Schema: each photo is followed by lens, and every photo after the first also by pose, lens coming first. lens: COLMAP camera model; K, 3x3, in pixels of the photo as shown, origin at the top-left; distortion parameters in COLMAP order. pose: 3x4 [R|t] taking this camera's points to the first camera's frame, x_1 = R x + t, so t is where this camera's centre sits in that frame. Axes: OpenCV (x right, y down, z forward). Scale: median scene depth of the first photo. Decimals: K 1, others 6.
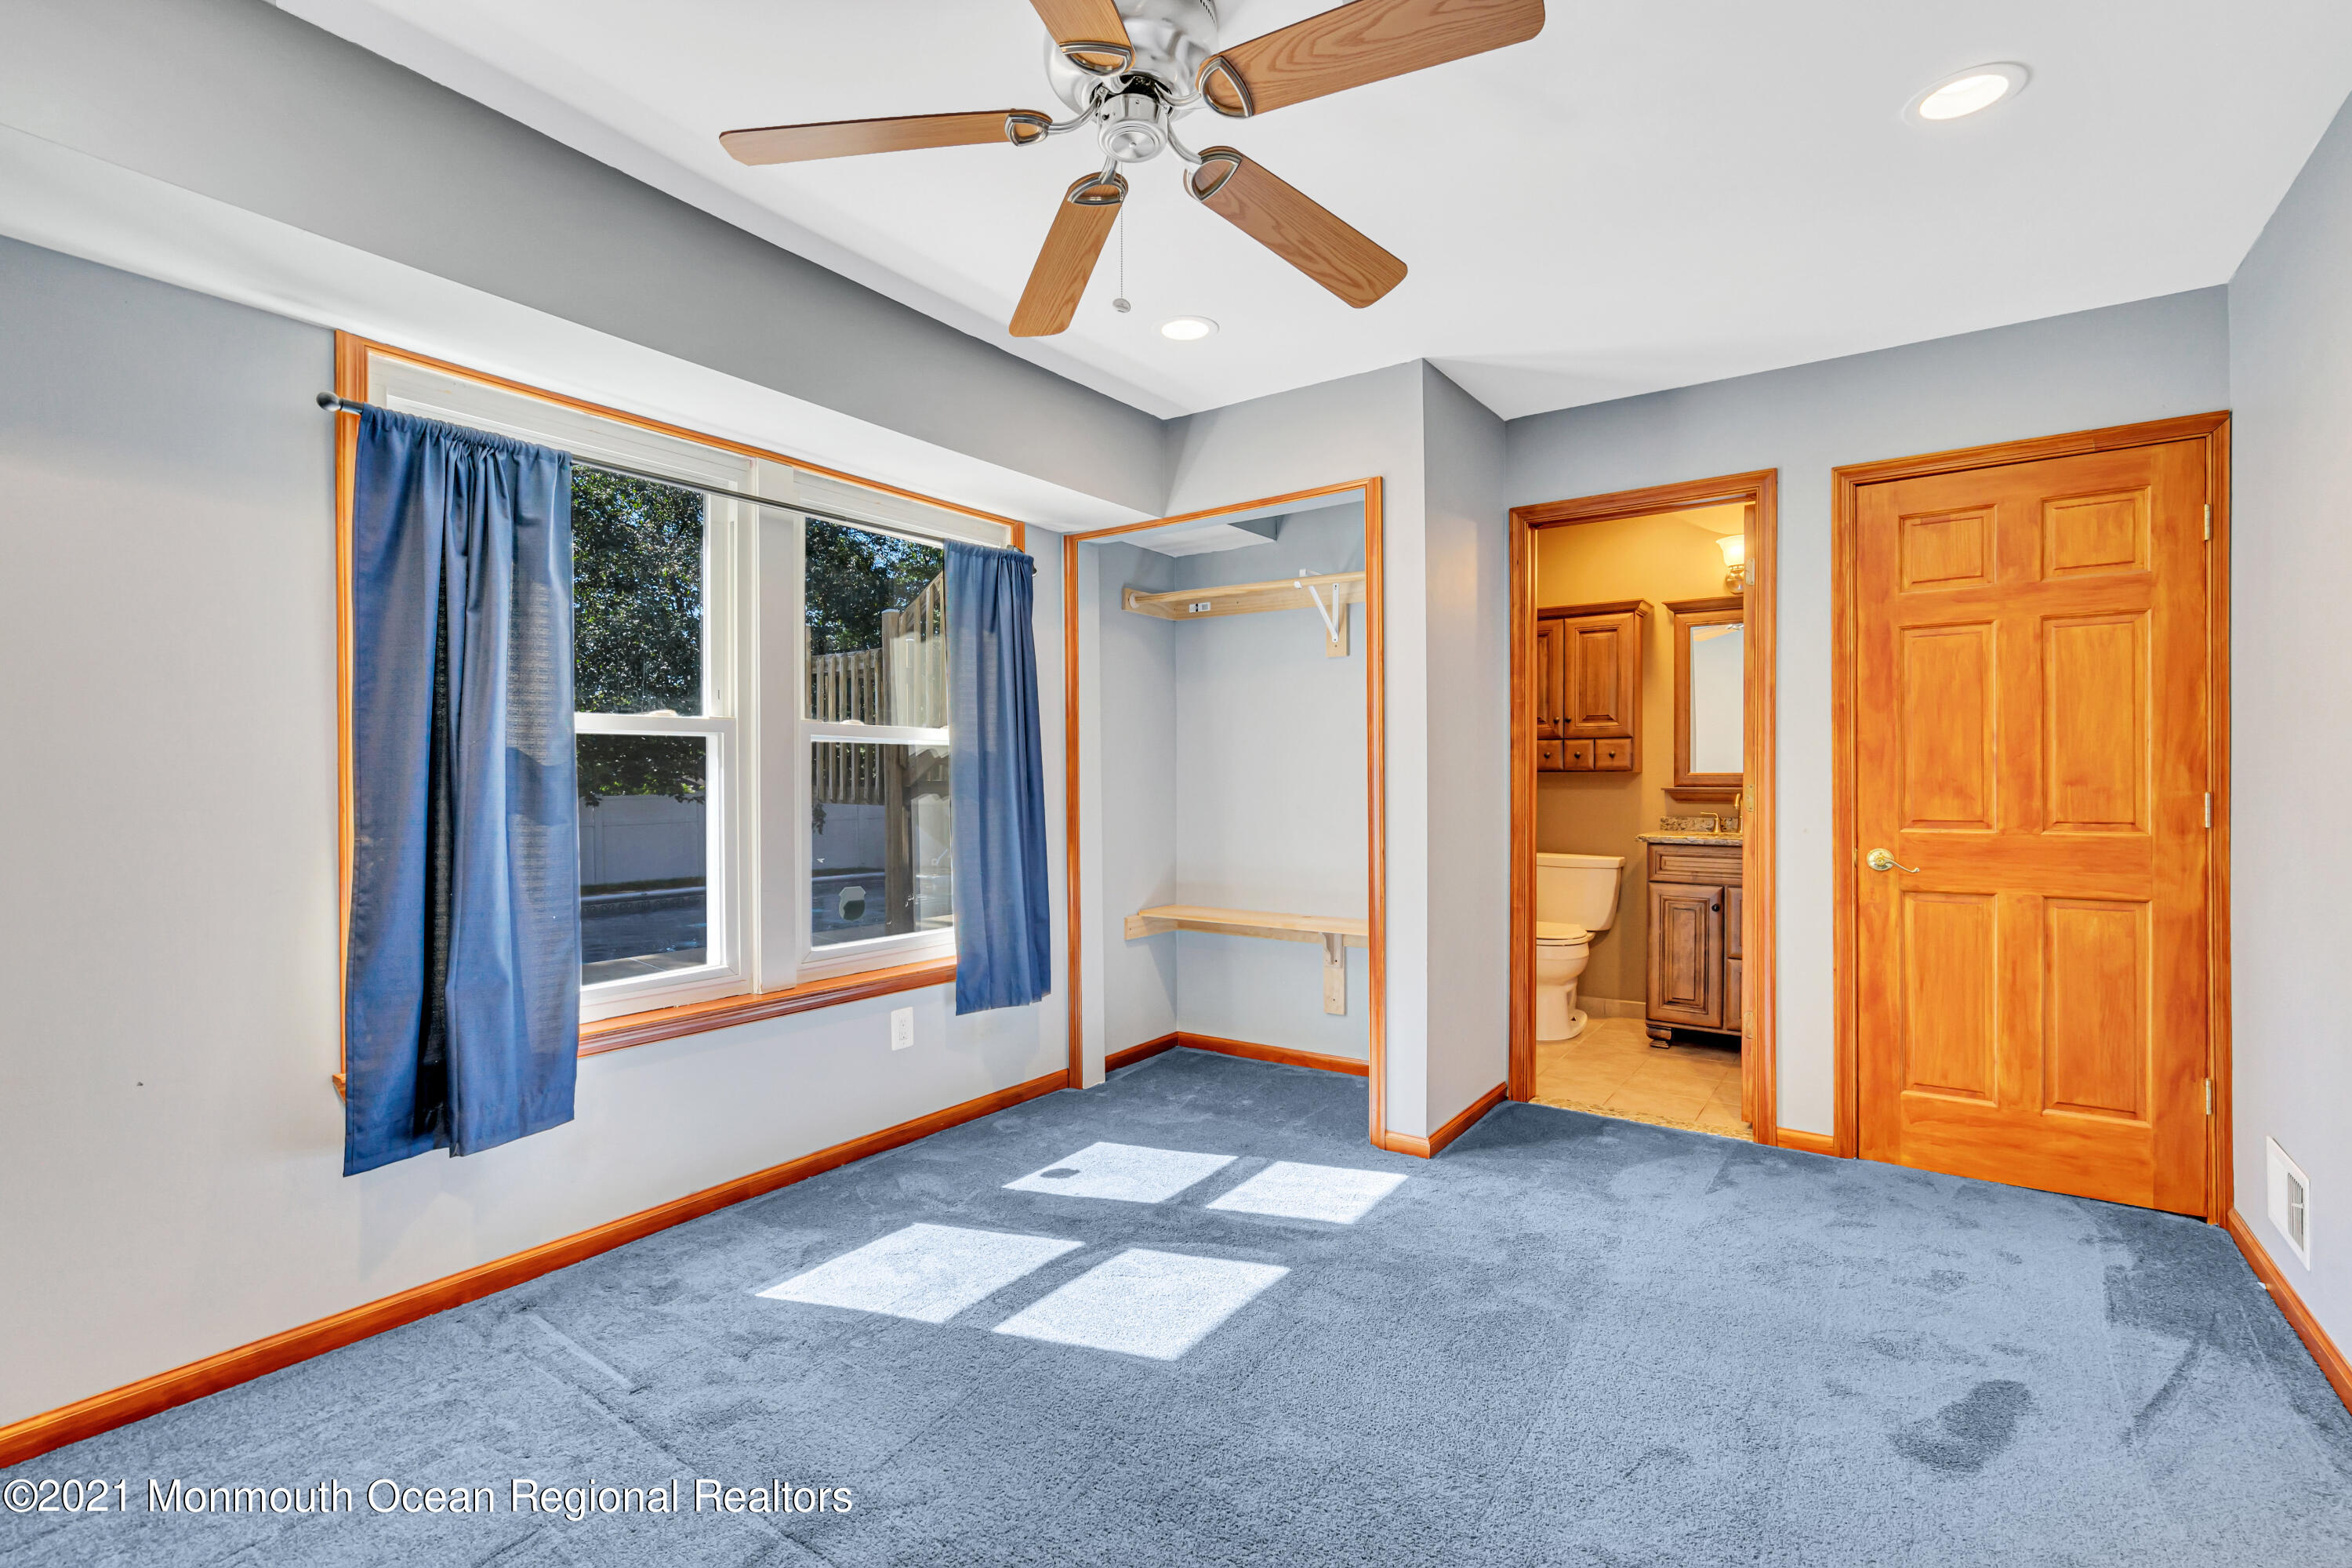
lens RADIAL K [[1059.8, 0, 1169.4], [0, 1059.8, 787.4], [0, 0, 1]] dist [-0.001771, 0.000124]
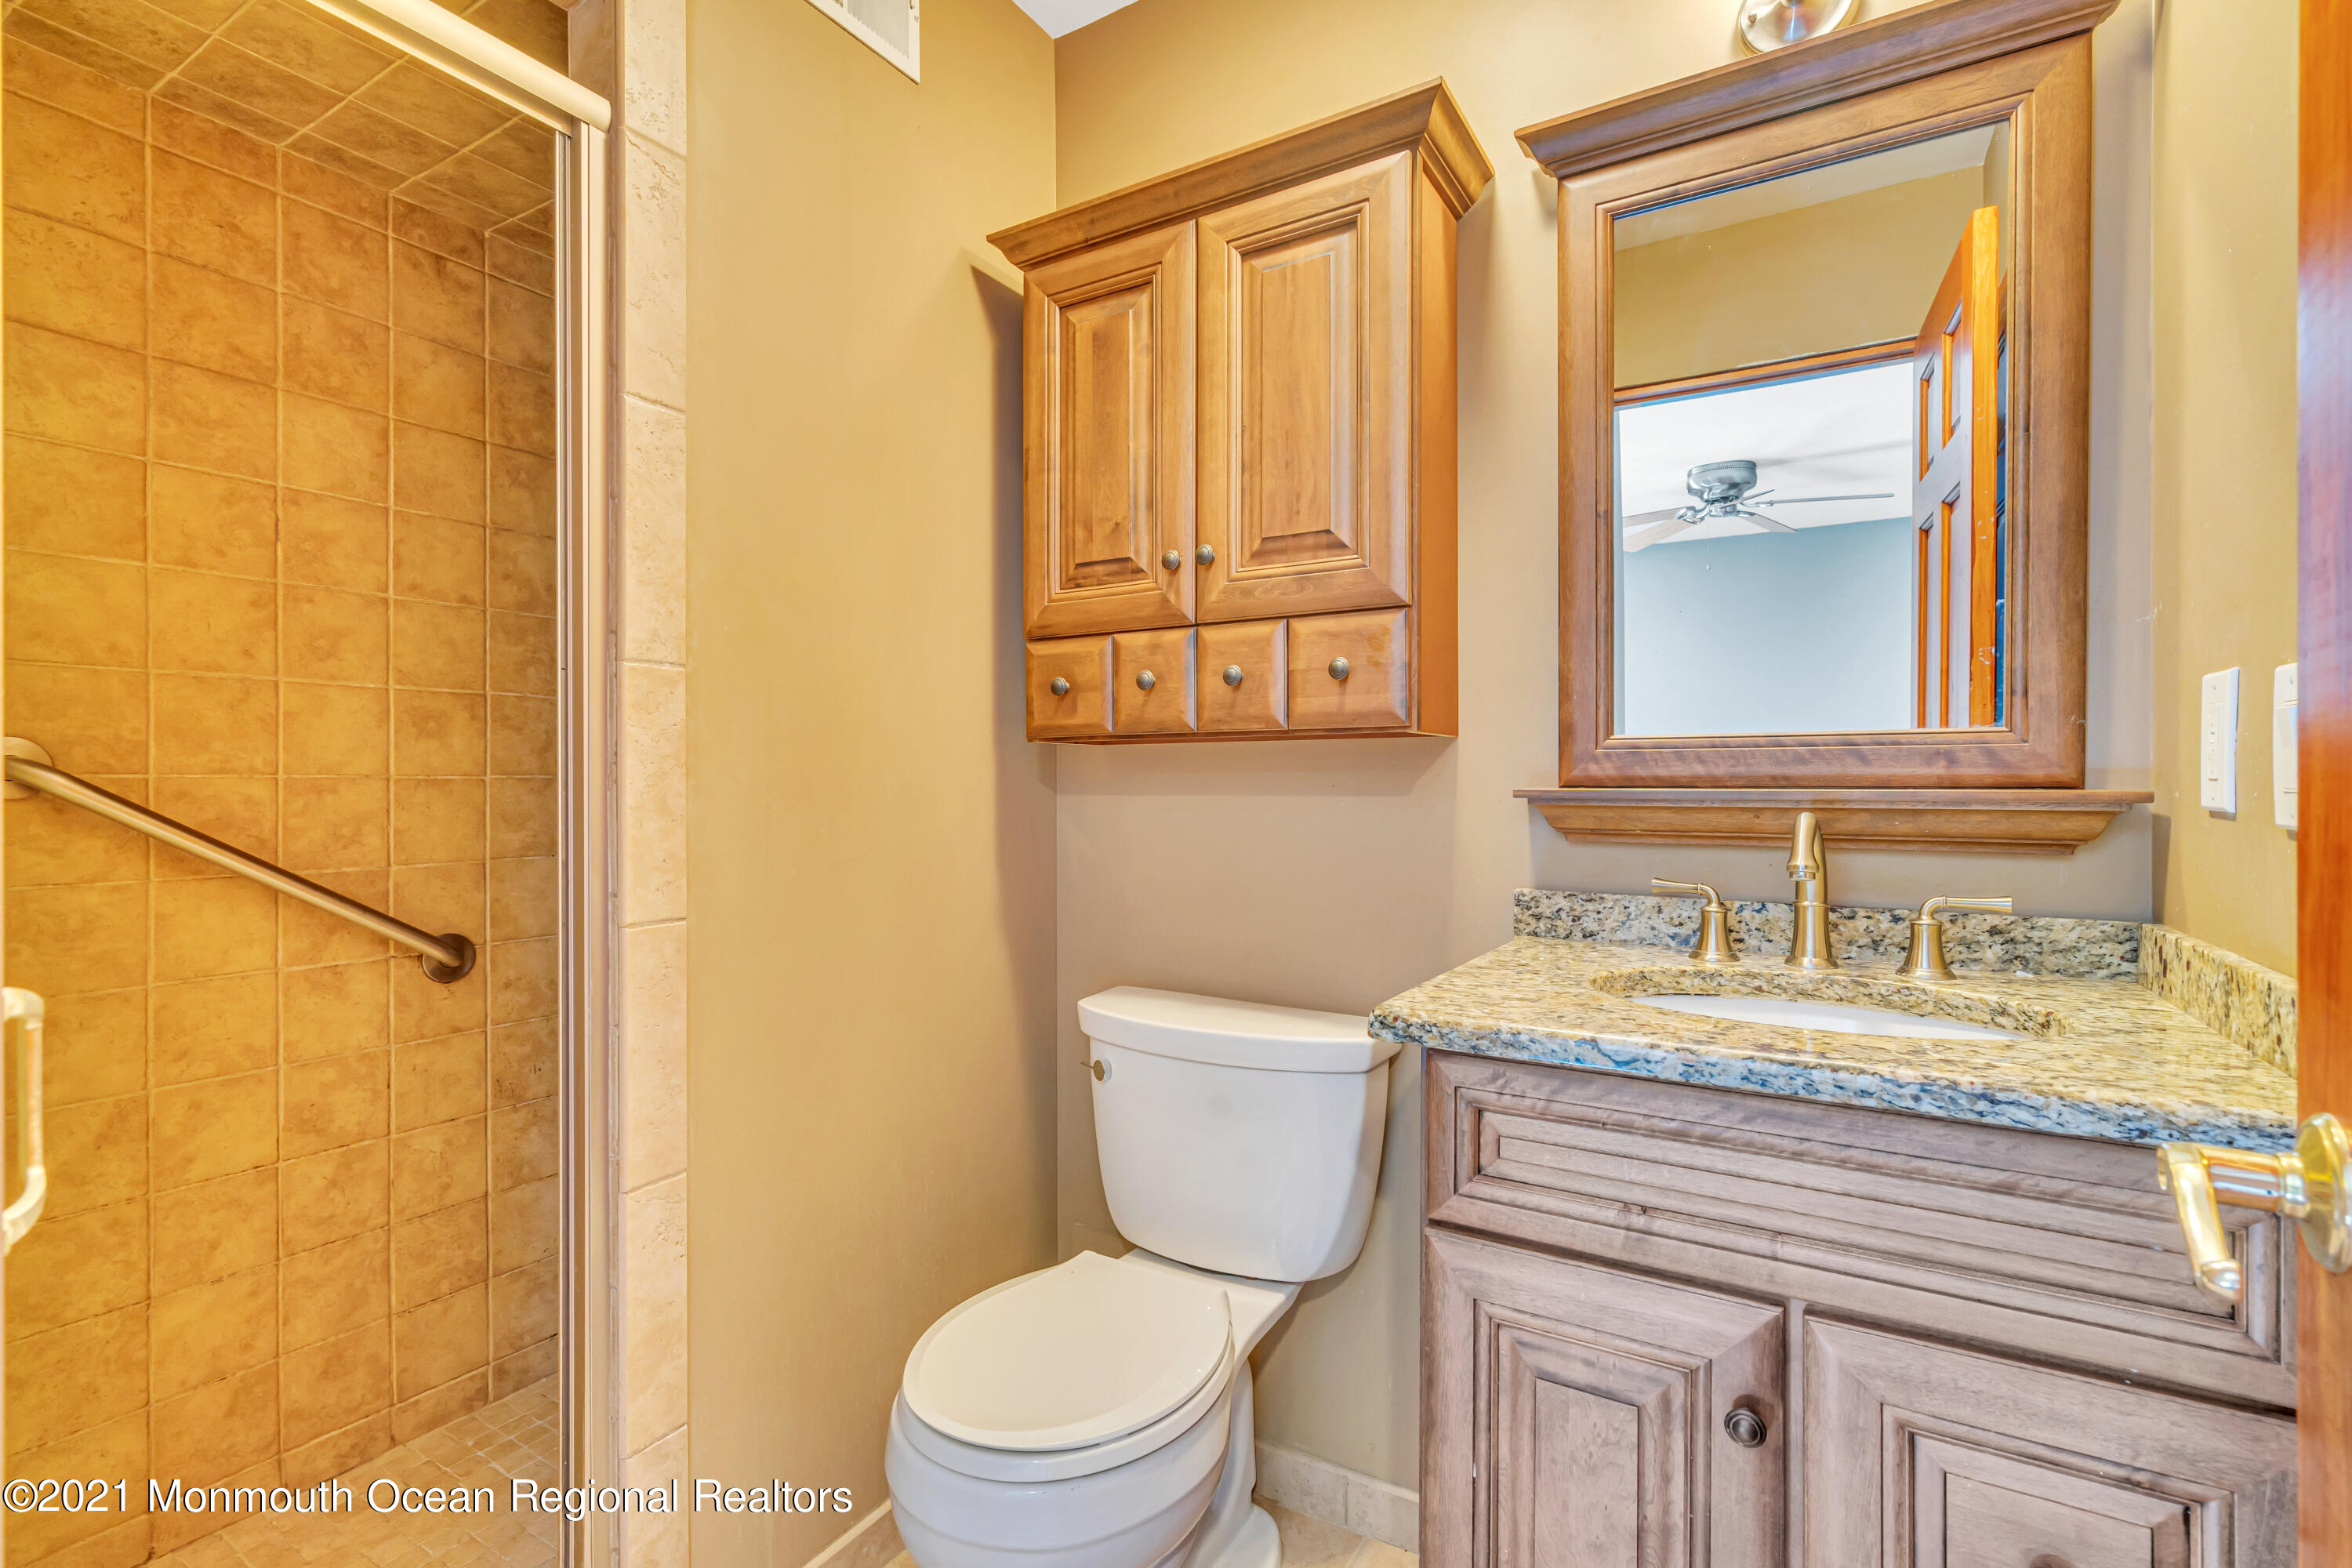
lens RADIAL K [[1059.8, 0, 1169.4], [0, 1059.8, 787.4], [0, 0, 1]] dist [-0.001771, 0.000124]
pose [[0.998012, -0.004945, 0.062822, 0.354440], [0.004803, 0.999986, 0.002410, -0.000866], [-0.062833, -0.002103, 0.998022, 0.721805]]
